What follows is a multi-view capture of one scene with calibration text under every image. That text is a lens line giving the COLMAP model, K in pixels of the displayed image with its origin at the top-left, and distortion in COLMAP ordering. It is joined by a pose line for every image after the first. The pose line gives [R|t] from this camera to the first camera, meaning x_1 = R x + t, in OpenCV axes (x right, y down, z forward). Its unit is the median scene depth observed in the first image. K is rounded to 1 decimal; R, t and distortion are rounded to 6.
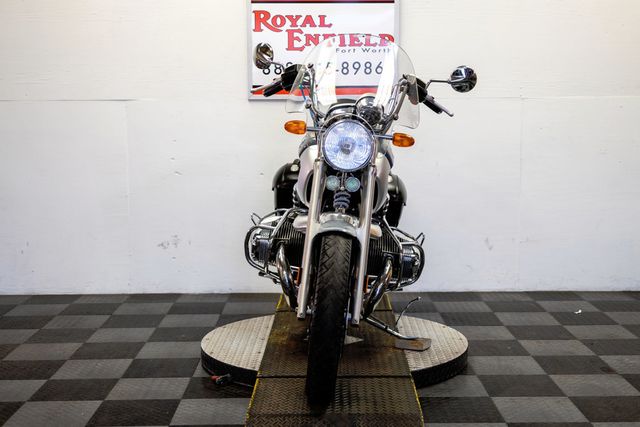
lens RADIAL K [[937.9, 0, 320.0], [0, 937.9, 213.5], [0, 0, 1]] dist [-0.002549, 0.067248]
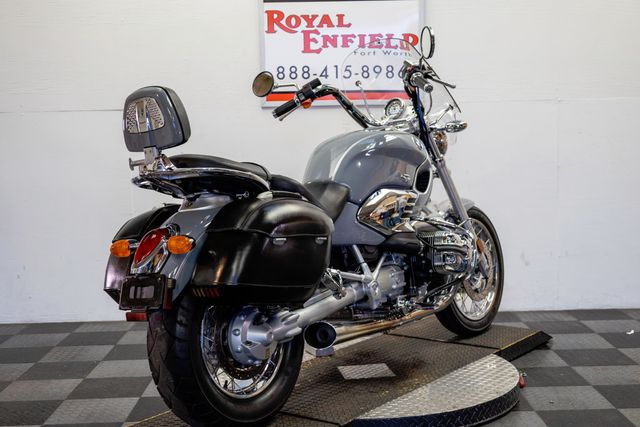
lens RADIAL K [[903.5, 0, 320.0], [0, 903.5, 213.5], [0, 0, 1]] dist [0.013499, 0.007793]
pose [[0.999846, -0.017448, -0.002110, -0.019453], [0.017401, 0.999631, -0.020847, 0.002822], [0.002473, 0.020807, 0.999780, 0.115357]]
